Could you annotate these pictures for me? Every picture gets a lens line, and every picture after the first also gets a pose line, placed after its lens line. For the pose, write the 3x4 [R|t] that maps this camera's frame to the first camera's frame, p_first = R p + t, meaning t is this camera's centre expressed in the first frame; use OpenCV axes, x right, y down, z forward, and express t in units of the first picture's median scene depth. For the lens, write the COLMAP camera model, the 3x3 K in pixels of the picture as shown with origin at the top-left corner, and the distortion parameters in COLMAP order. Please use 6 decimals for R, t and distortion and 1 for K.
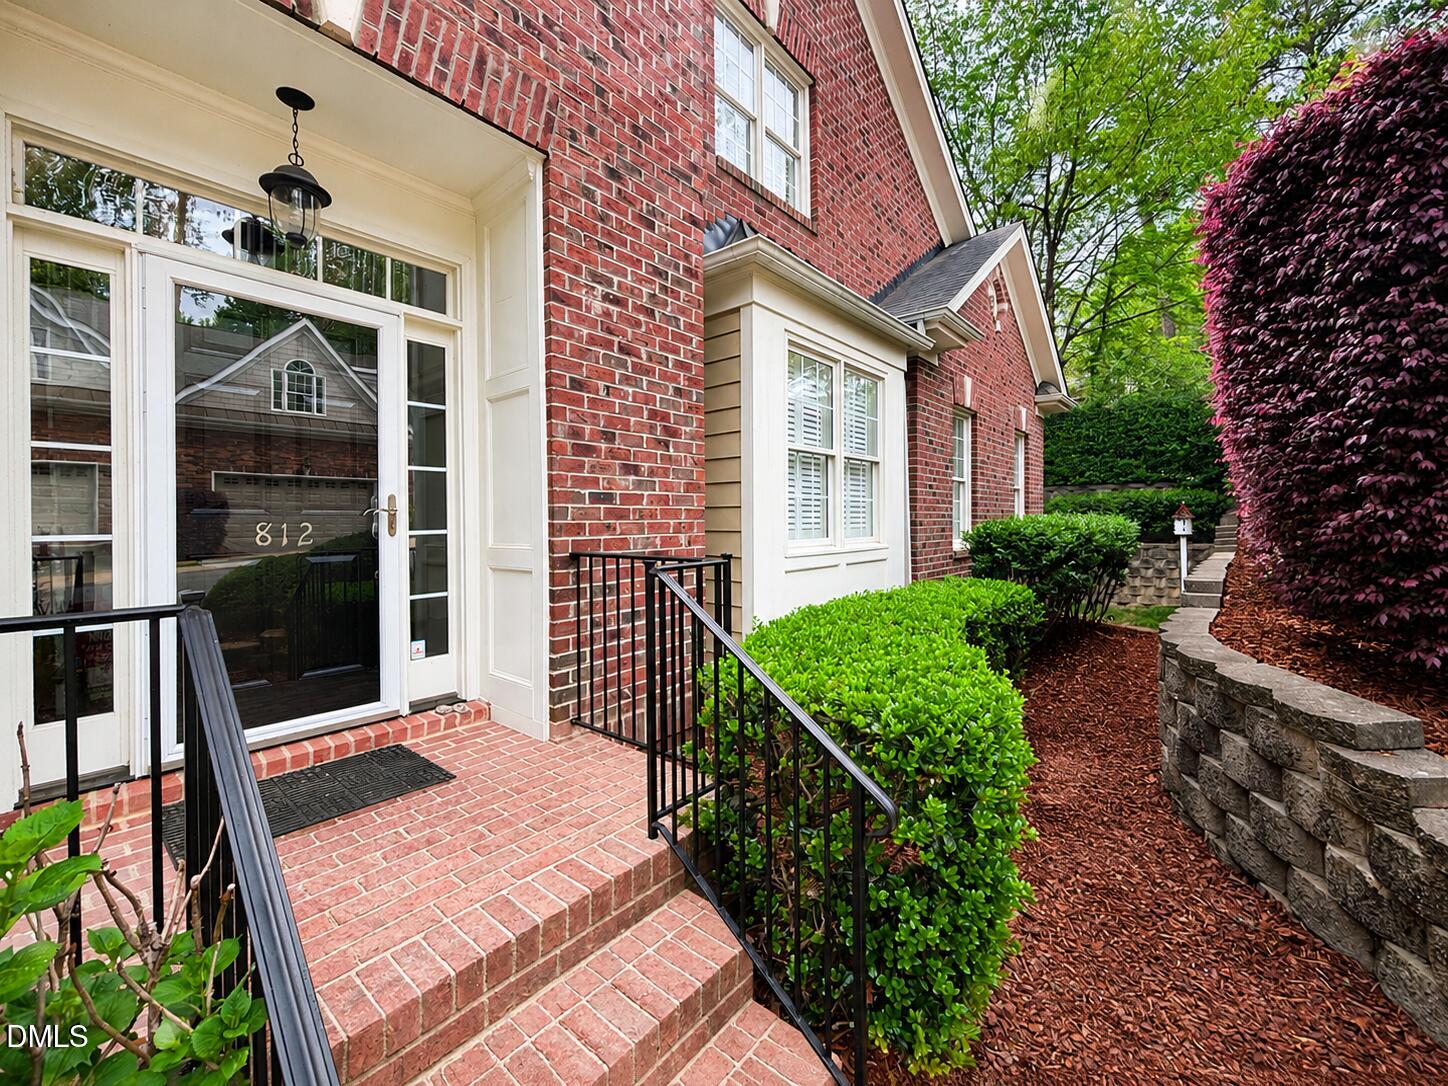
lens RADIAL K [[588.1, 0, 721.4], [0, 588.1, 525.0], [0, 0, 1]] dist [-0.000036, -0.000002]
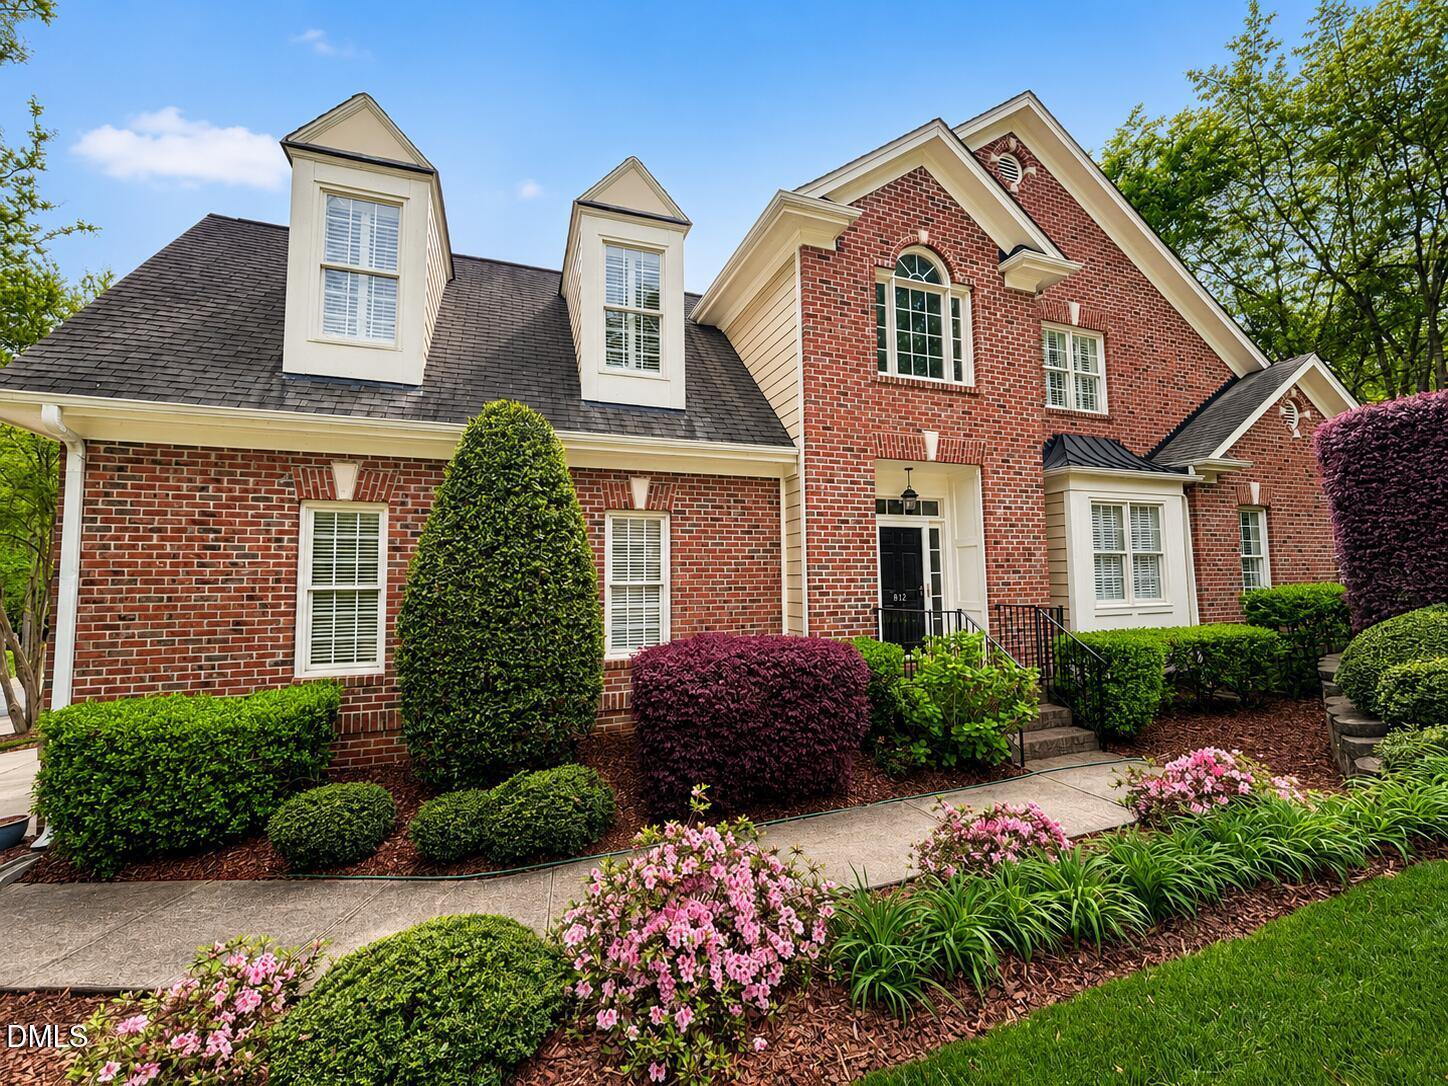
lens RADIAL K [[588.1, 0, 721.4], [0, 588.1, 525.0], [0, 0, 1]] dist [-0.000036, -0.000002]
pose [[0.867944, -0.048973, -0.494242, 0.004477], [0.006923, 0.996223, -0.086556, -0.068284], [0.496614, 0.071703, 0.865005, -1.485839]]
